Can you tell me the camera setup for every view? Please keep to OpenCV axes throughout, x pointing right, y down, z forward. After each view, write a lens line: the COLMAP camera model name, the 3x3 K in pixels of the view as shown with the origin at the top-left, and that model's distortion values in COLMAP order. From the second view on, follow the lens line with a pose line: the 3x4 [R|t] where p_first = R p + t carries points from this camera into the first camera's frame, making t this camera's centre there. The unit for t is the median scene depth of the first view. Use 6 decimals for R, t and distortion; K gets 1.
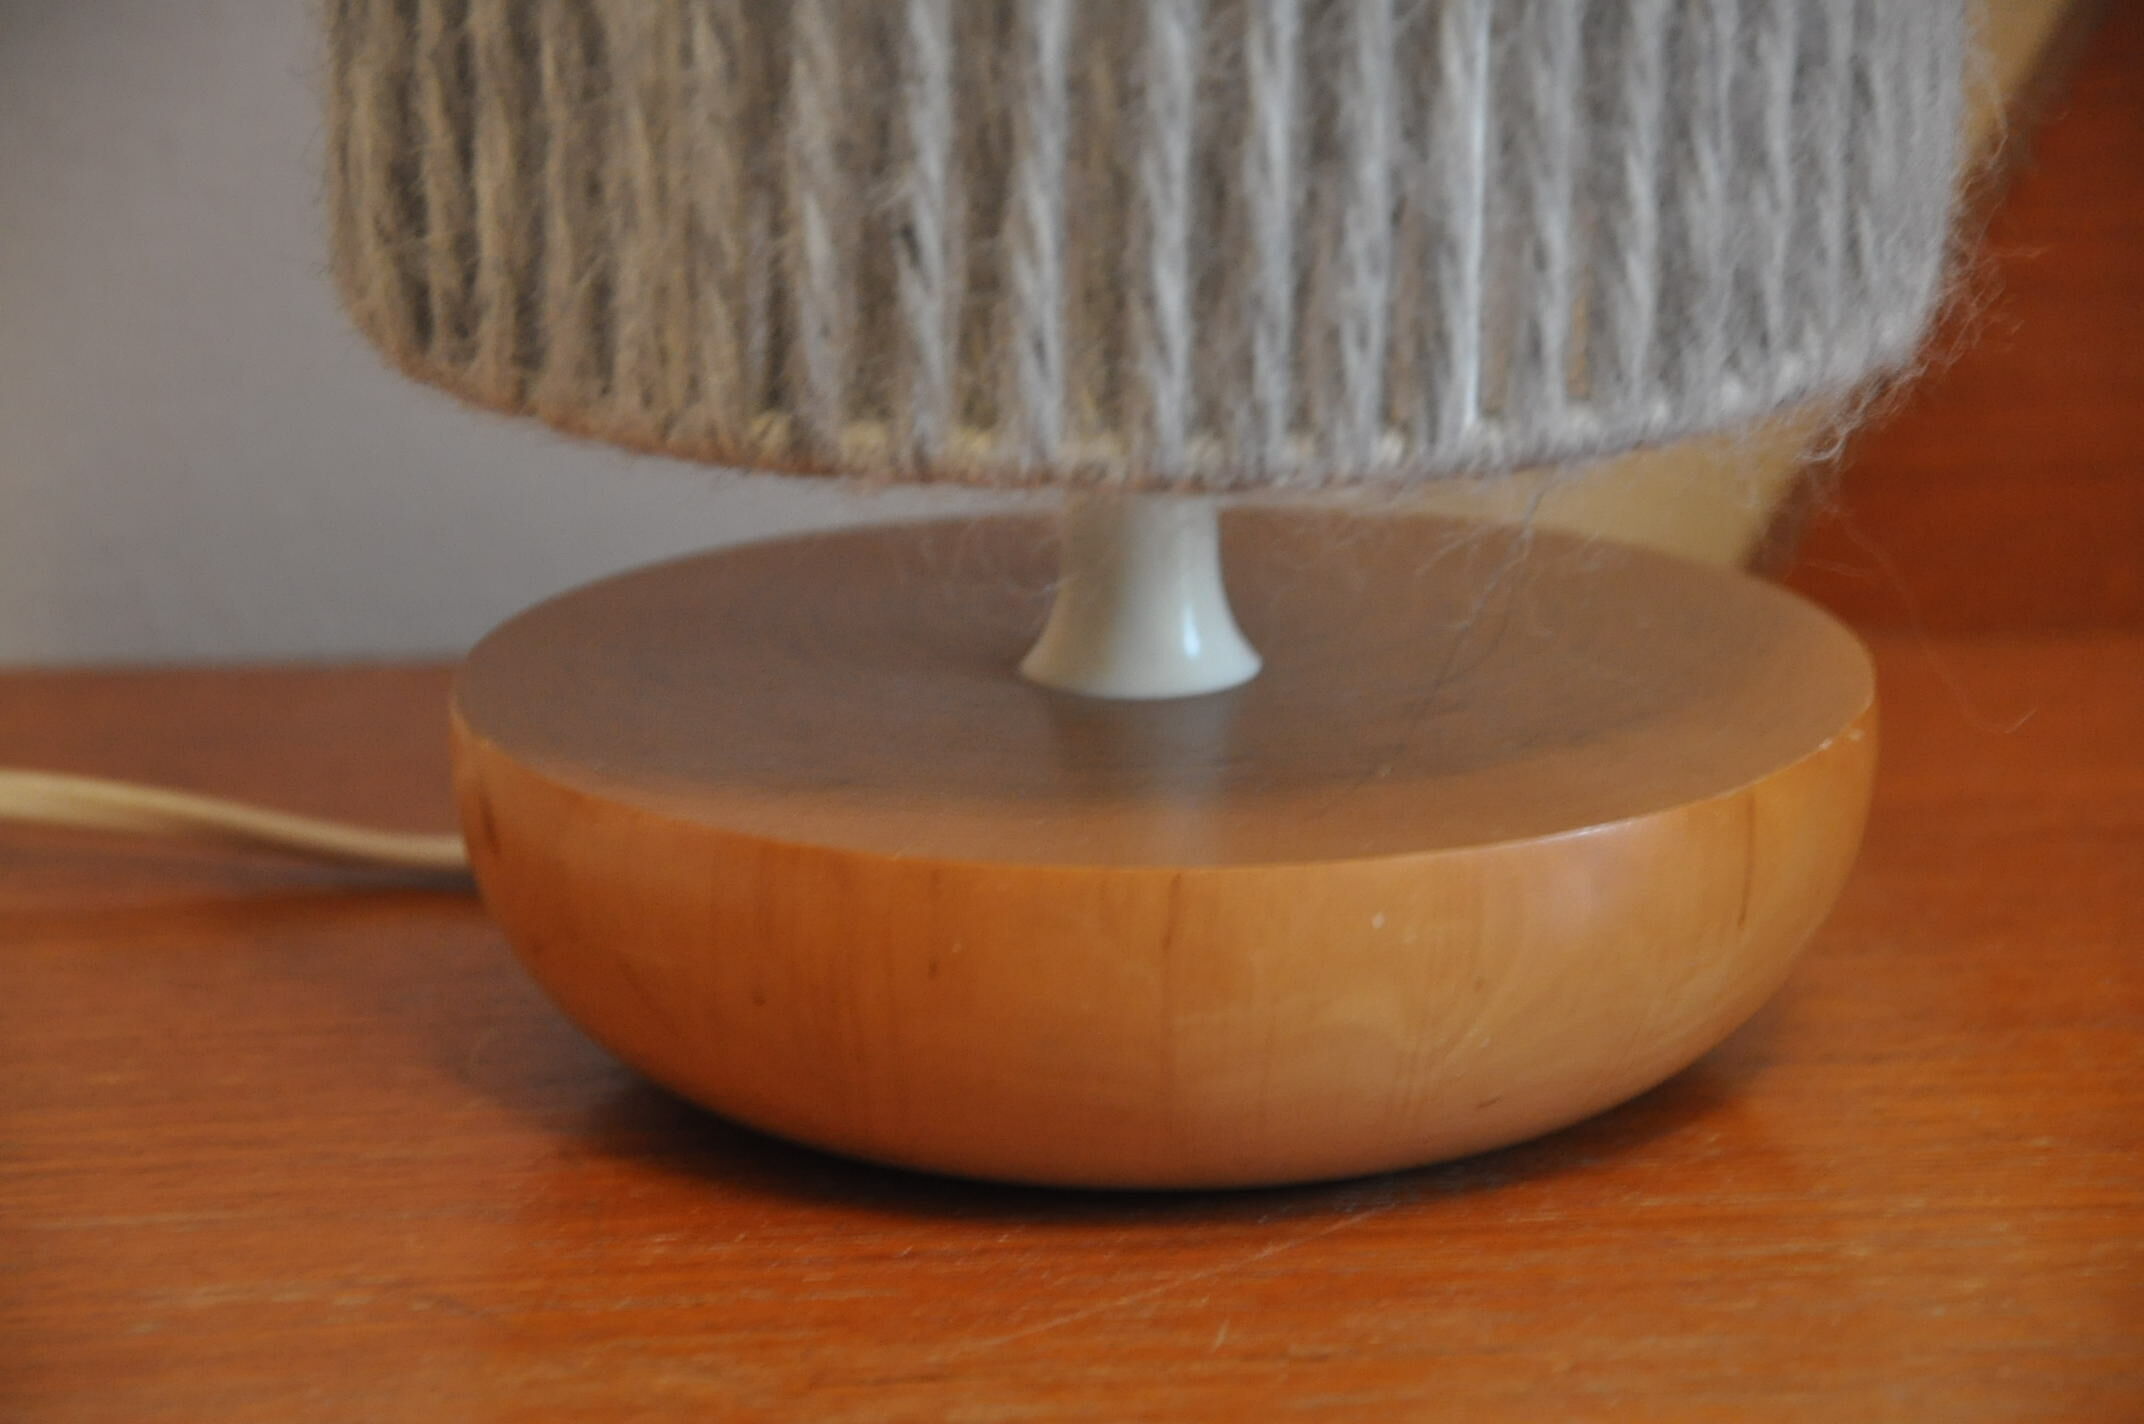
lens RADIAL K [[8251.6, 0, 1072.0], [0, 8251.6, 712.0], [0, 0, 1]] dist [1.247367, 1.212873]
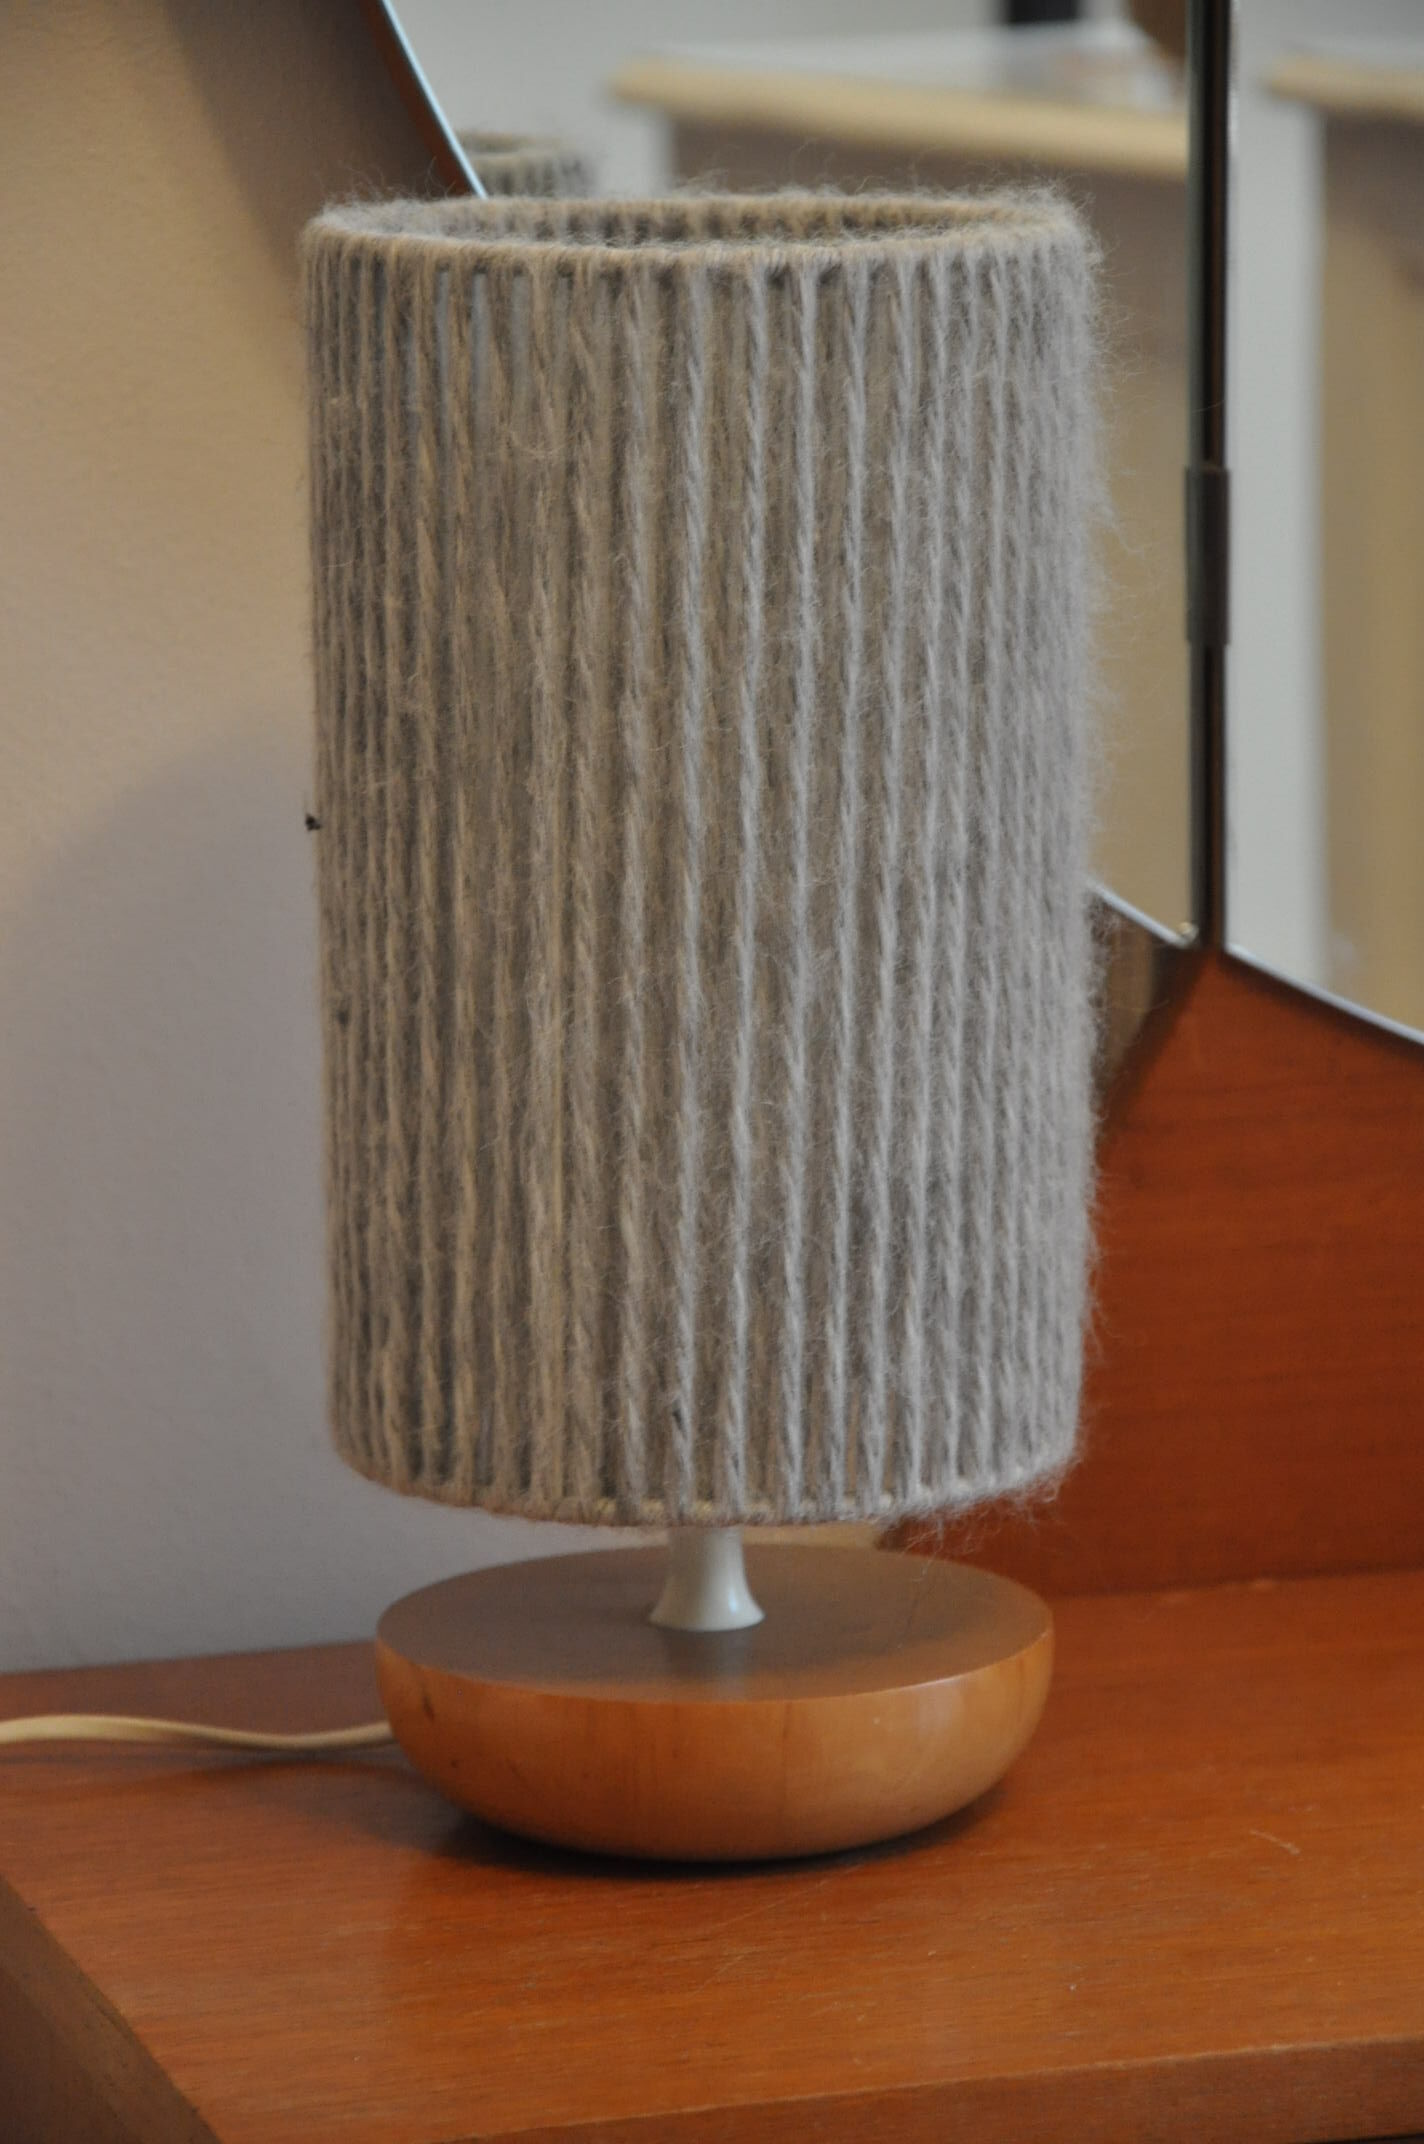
lens RADIAL K [[8502.5, 0, 712.0], [0, 8502.5, 1072.0], [0, 0, 1]] dist [-0.004686, 80.781073]
pose [[0.977971, -0.036059, 0.205601, -0.470181], [0.055544, 0.994410, -0.089802, 0.055740], [-0.201214, 0.099244, 0.974507, -1.219624]]
